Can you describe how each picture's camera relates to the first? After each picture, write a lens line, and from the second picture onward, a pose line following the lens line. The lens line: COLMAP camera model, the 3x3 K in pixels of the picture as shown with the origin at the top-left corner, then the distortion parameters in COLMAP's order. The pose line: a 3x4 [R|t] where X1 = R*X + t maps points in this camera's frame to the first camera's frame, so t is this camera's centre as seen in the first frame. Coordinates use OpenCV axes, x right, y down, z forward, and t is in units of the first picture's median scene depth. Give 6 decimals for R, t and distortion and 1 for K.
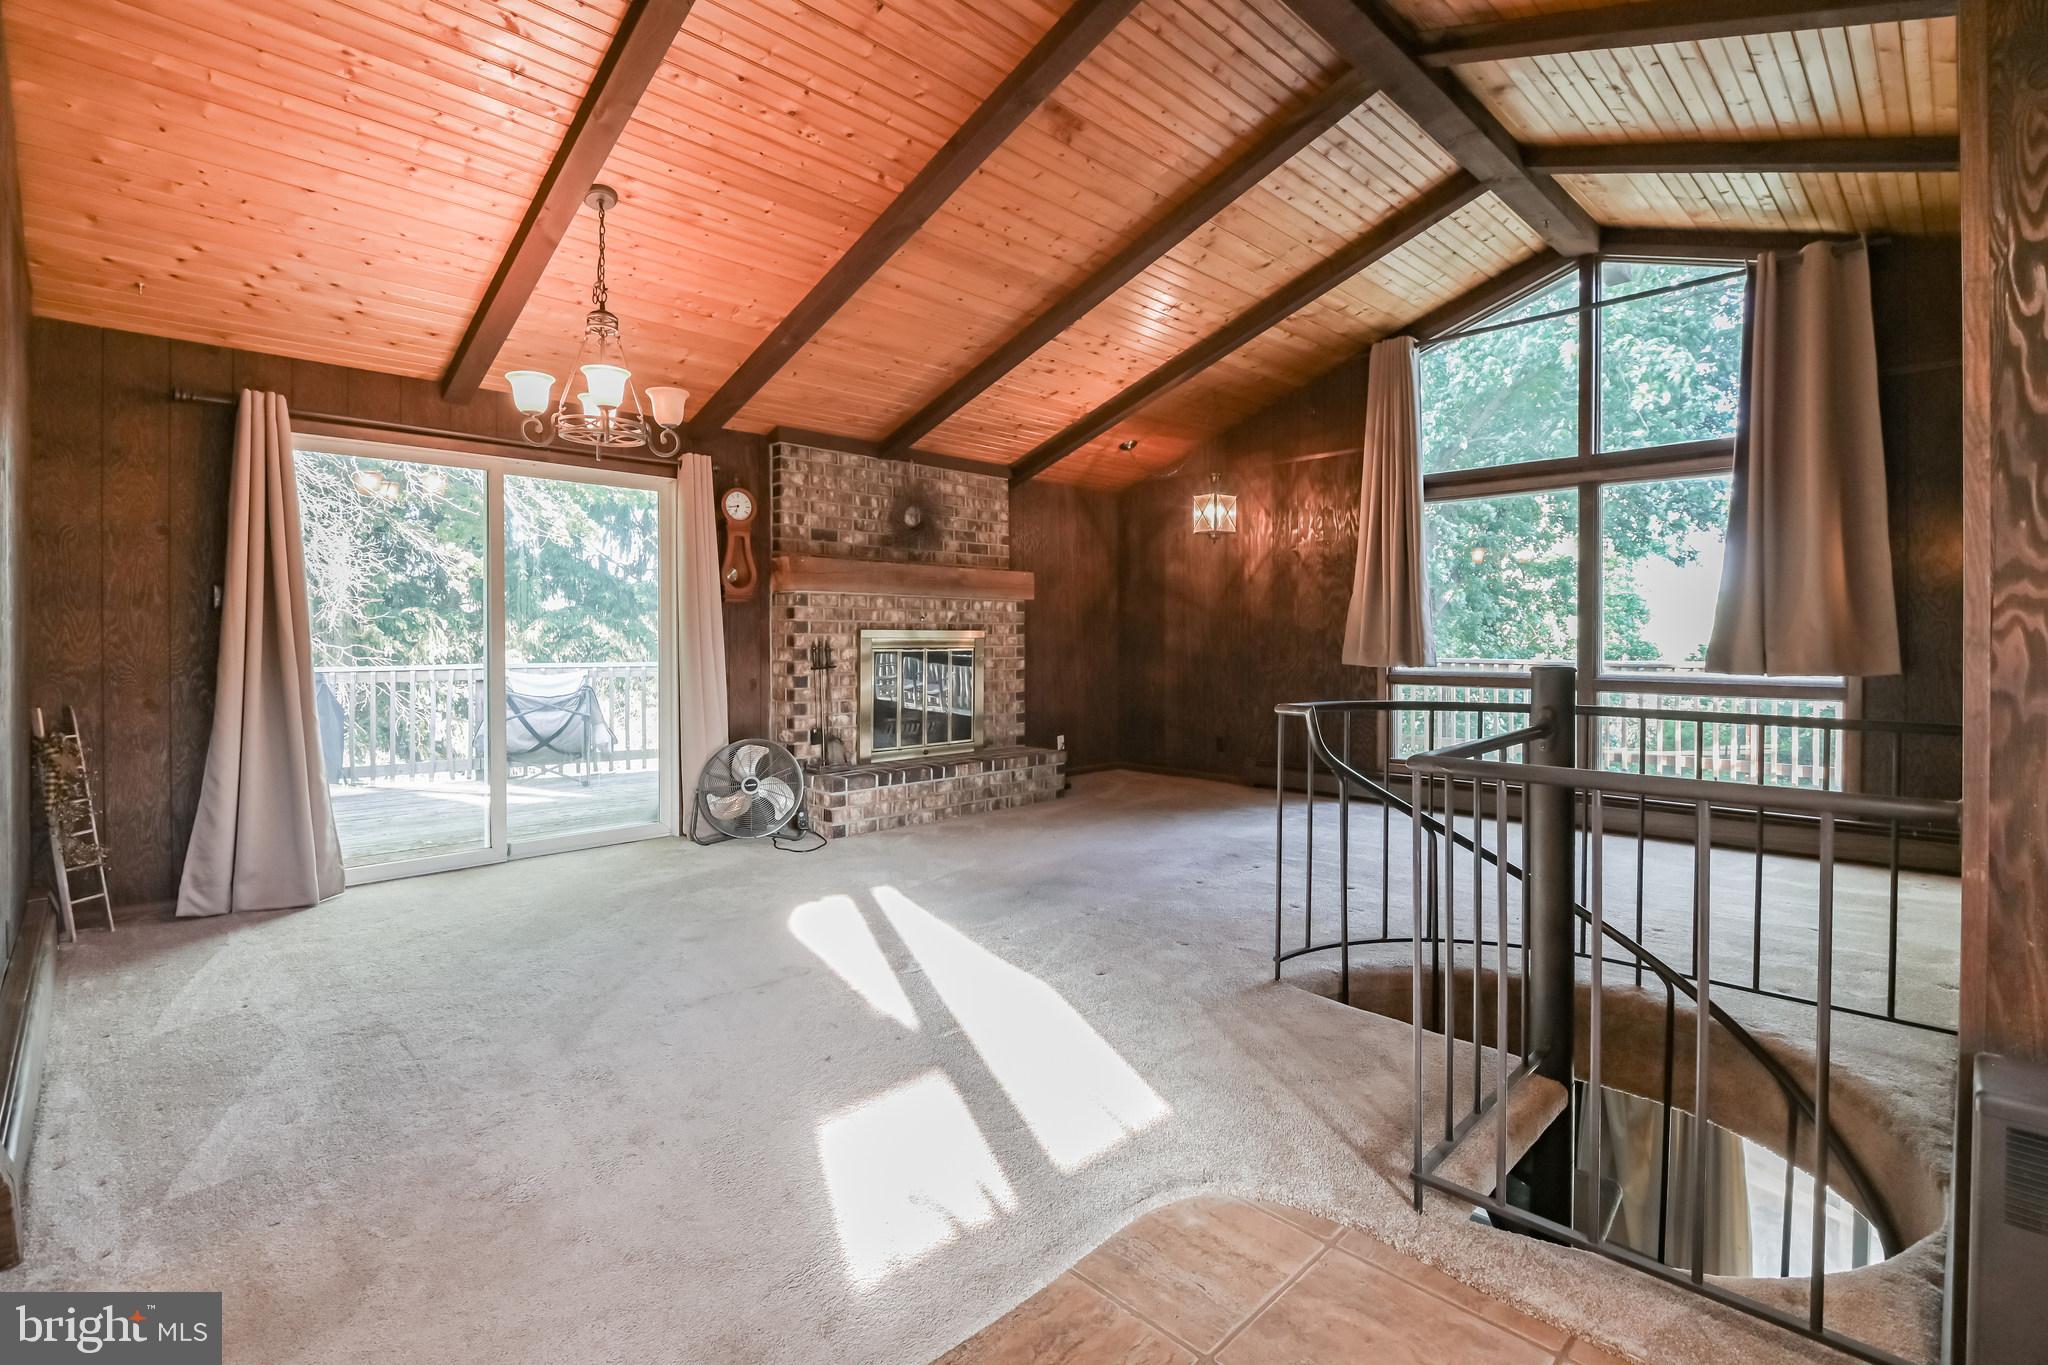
lens RADIAL K [[934.1, 0, 1026.3], [0, 934.1, 636.2], [0, 0, 1]] dist [0.001034, -0.010062]
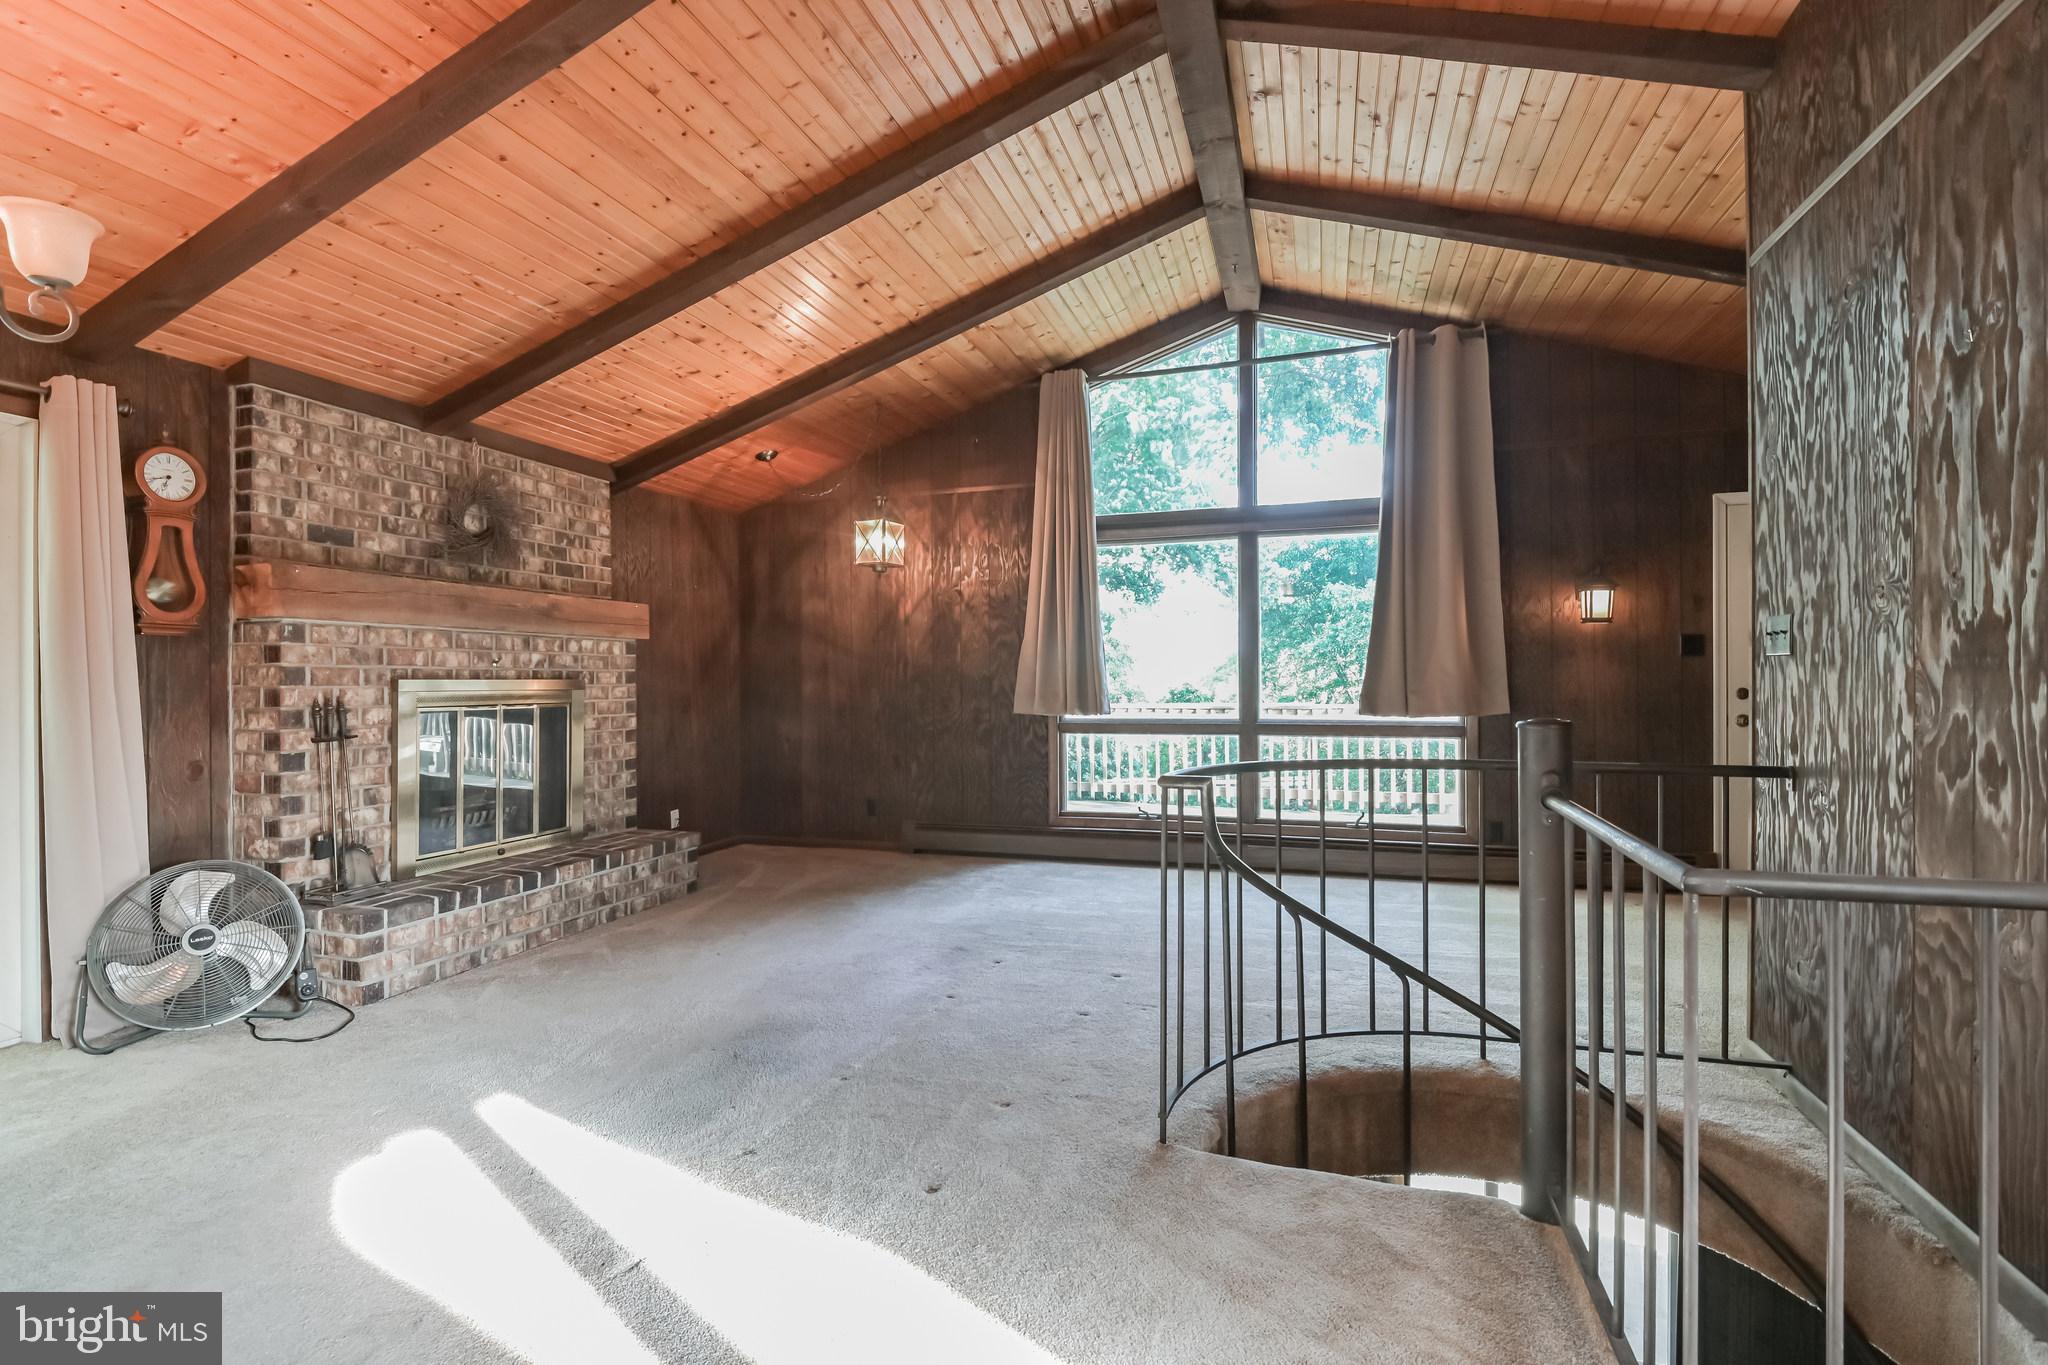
lens RADIAL K [[935.4, 0, 1028.1], [0, 935.4, 669.7], [0, 0, 1]] dist [0.017501, -0.022394]
pose [[0.883776, -0.000487, 0.467910, -0.095226], [0.006945, 0.999903, -0.012076, -0.002697], [-0.467859, 0.013922, 0.883694, 0.197071]]
